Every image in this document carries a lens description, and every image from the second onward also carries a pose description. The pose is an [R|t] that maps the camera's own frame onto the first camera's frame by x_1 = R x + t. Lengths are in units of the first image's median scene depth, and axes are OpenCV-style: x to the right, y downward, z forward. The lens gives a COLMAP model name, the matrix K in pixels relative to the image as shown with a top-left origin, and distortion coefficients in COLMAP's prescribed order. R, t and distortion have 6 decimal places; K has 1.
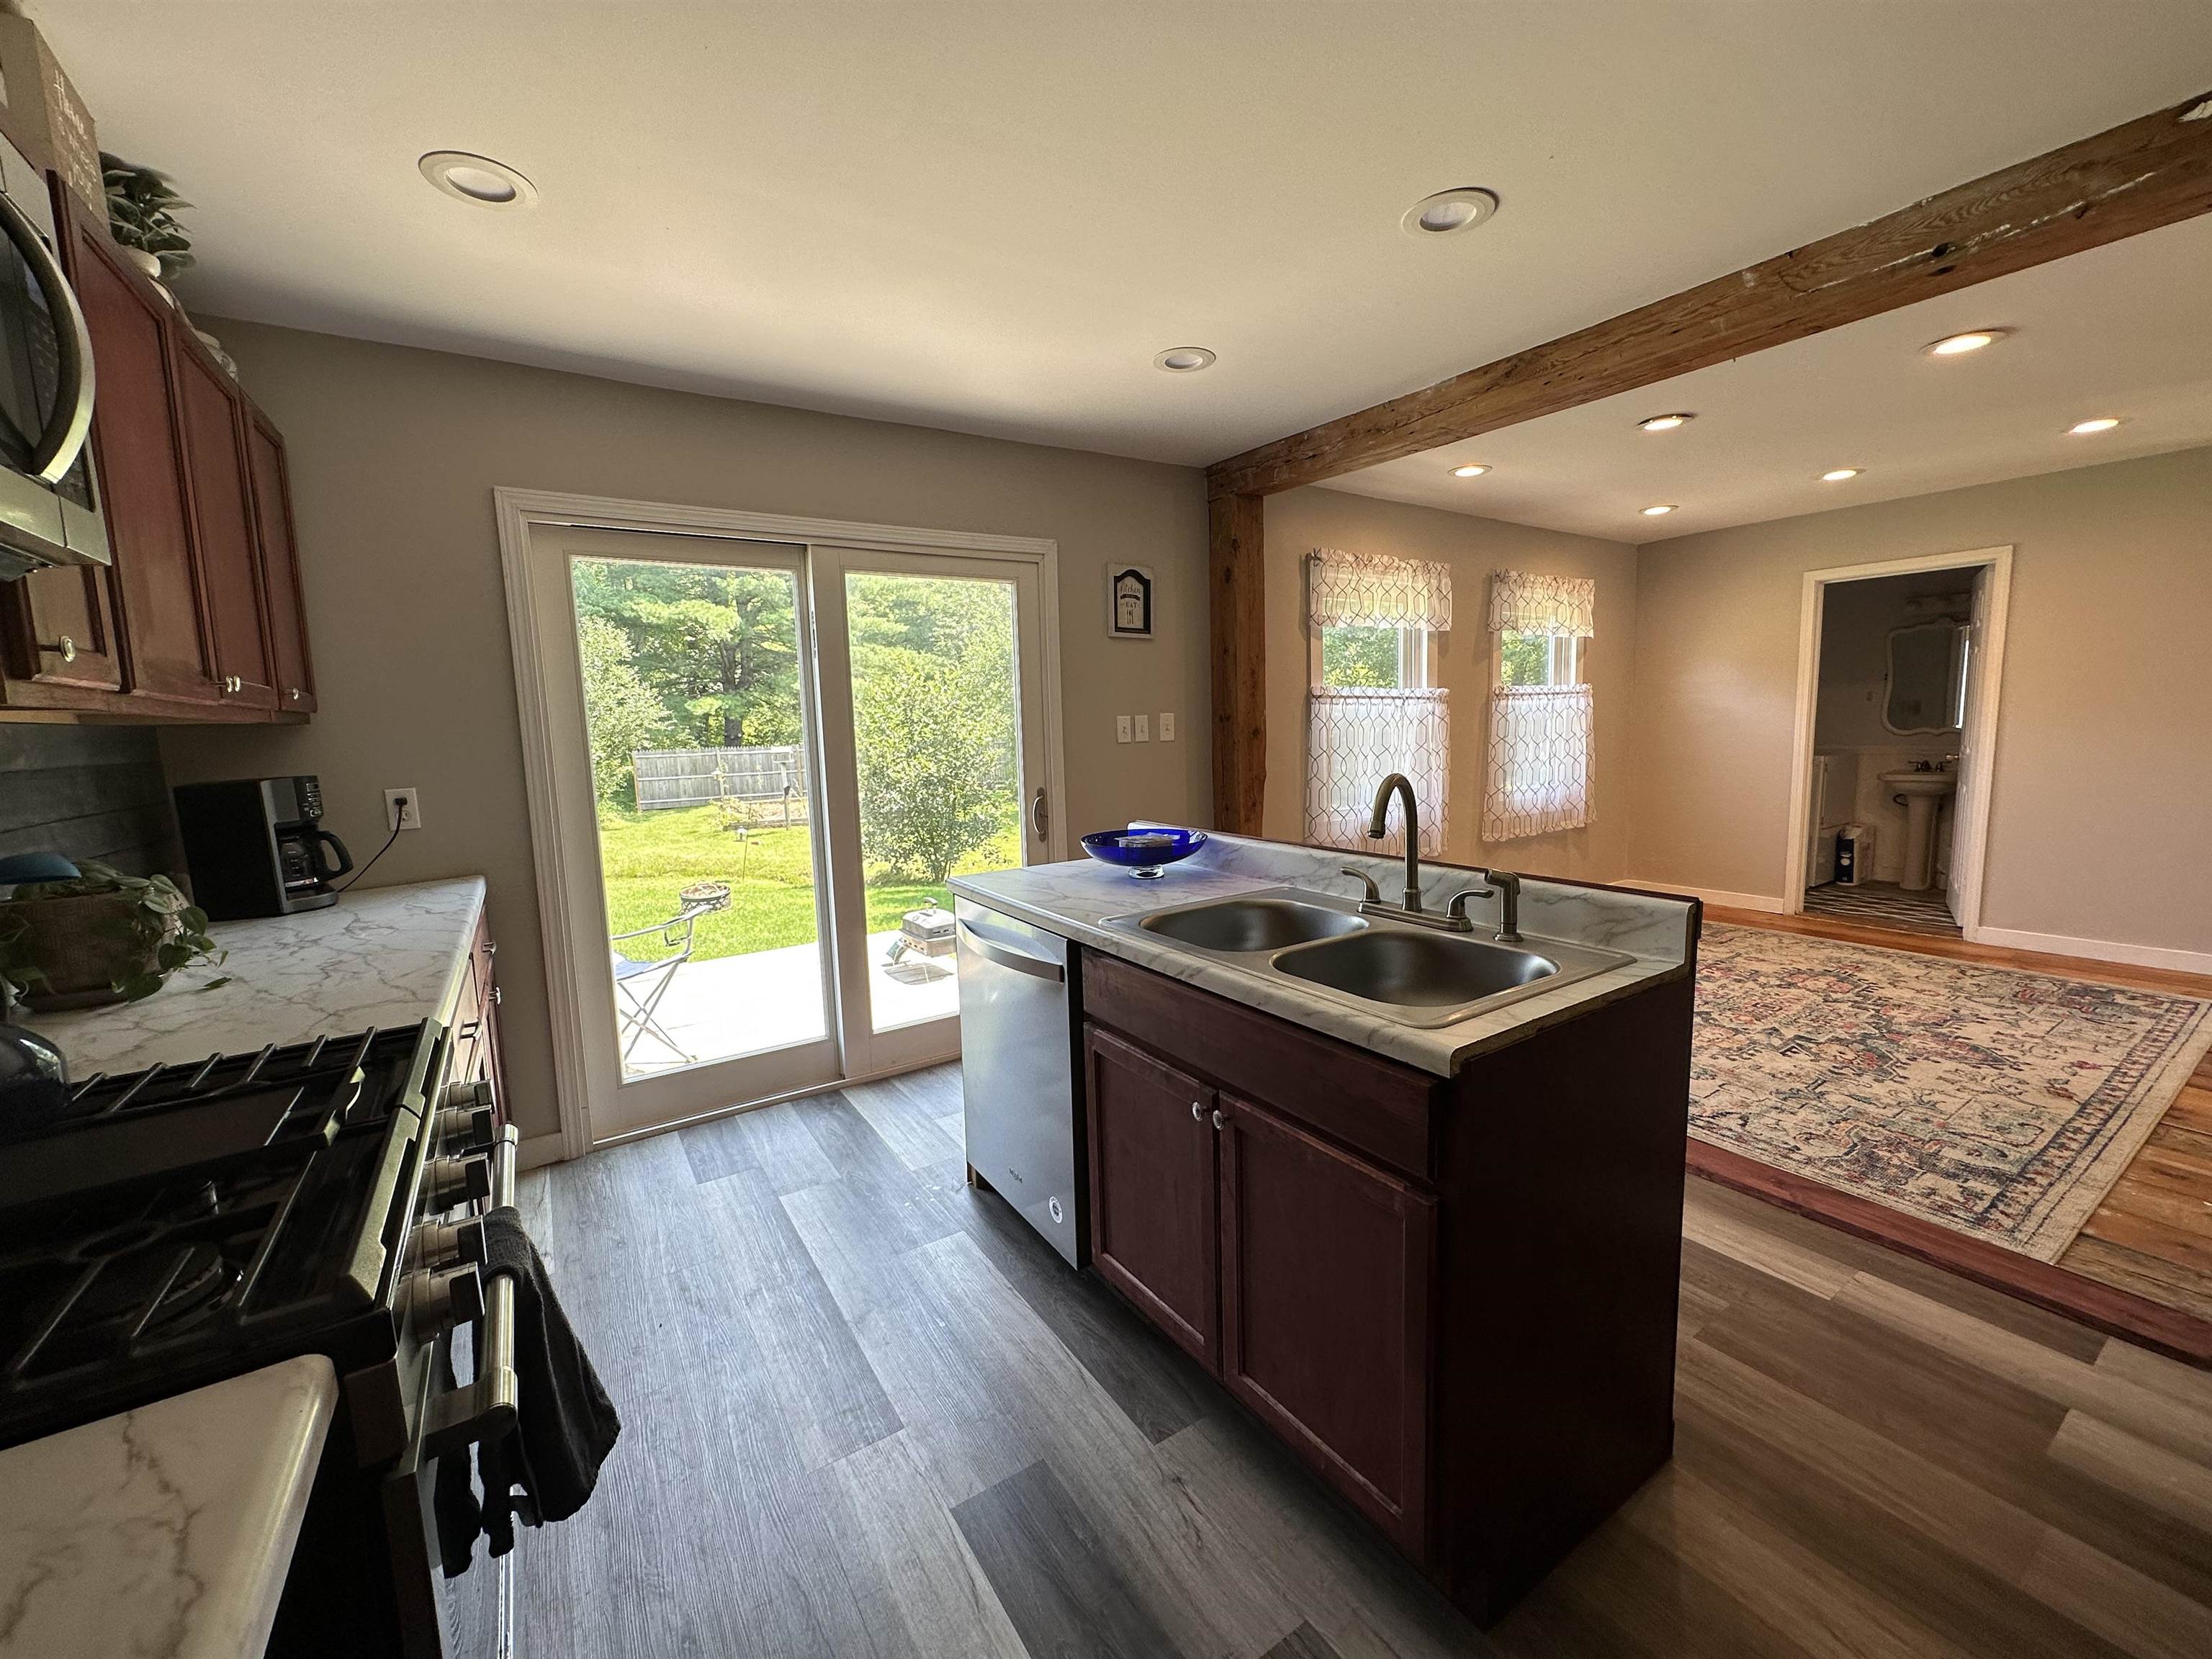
lens RADIAL K [[892.0, 0, 1109.0], [0, 892.0, 817.6], [0, 0, 1]] dist [-0.000515, -0.000115]
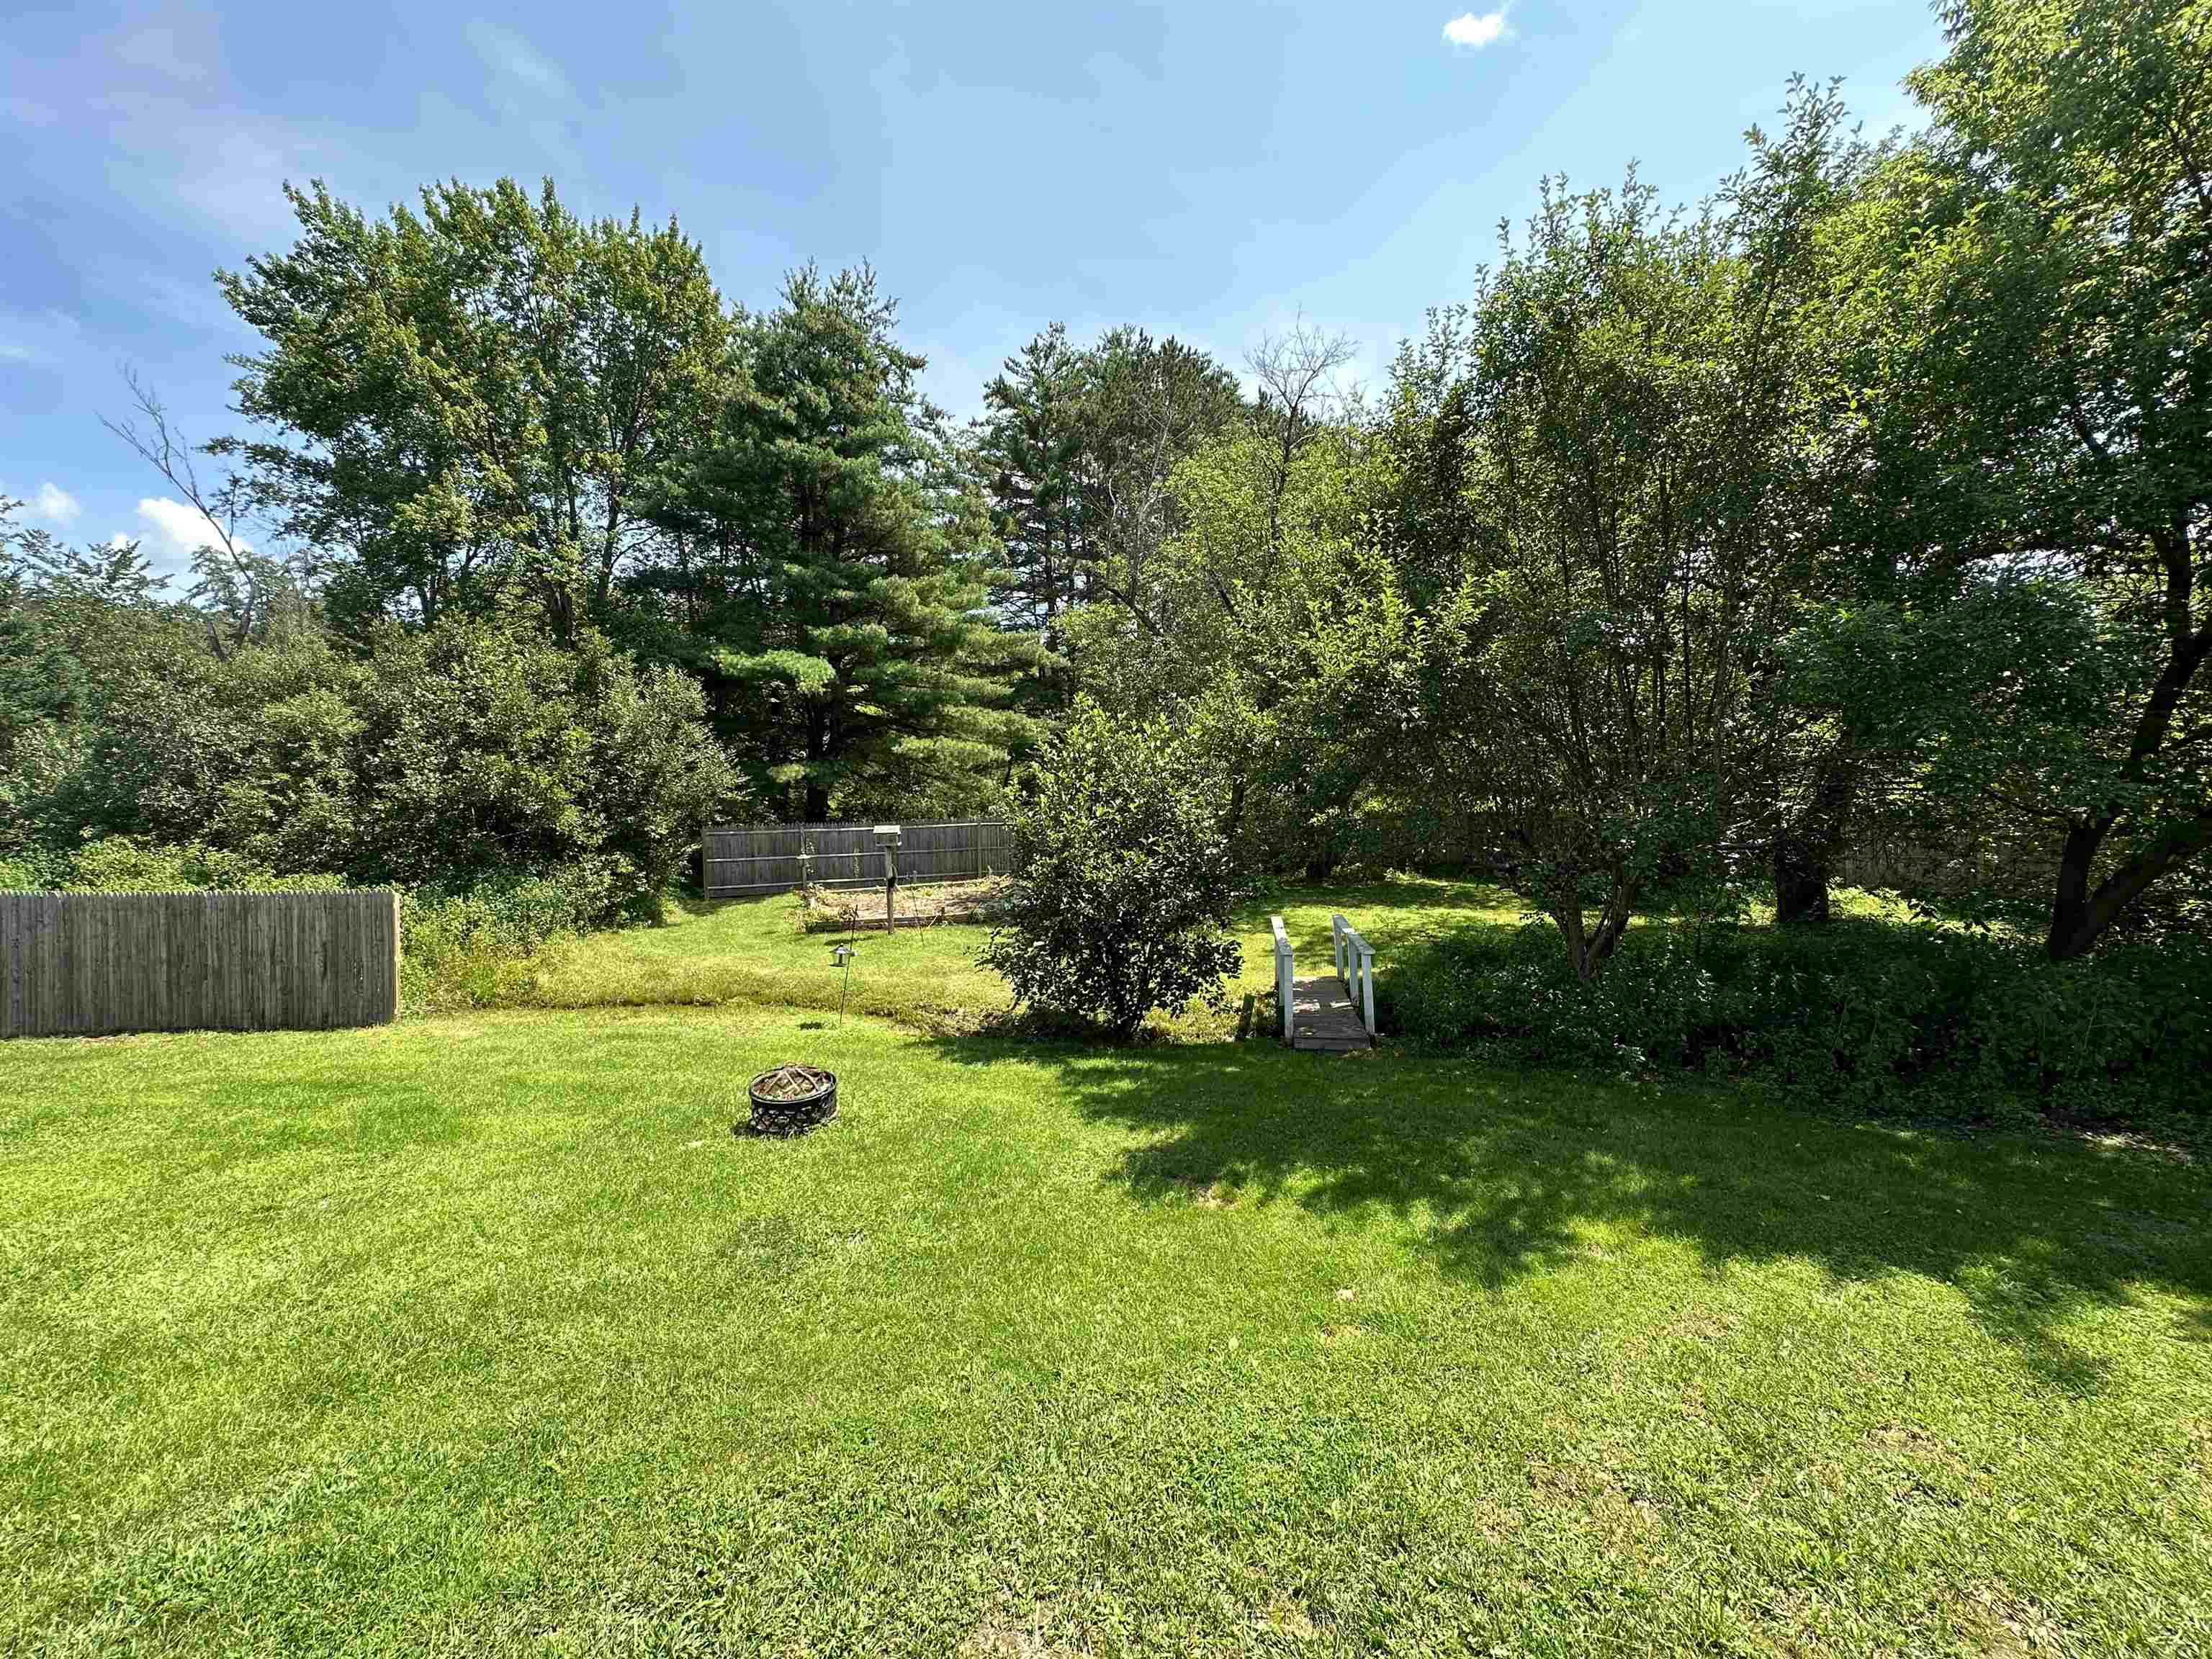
lens RADIAL K [[892.0, 0, 1102.6], [0, 892.0, 842.2], [0, 0, 1]] dist [-0.000515, -0.000115]
pose [[0.996970, 0.019771, -0.075237, -0.091606], [-0.024383, 0.997846, -0.060892, -0.016621], [0.073871, 0.062542, 0.995305, 0.185505]]
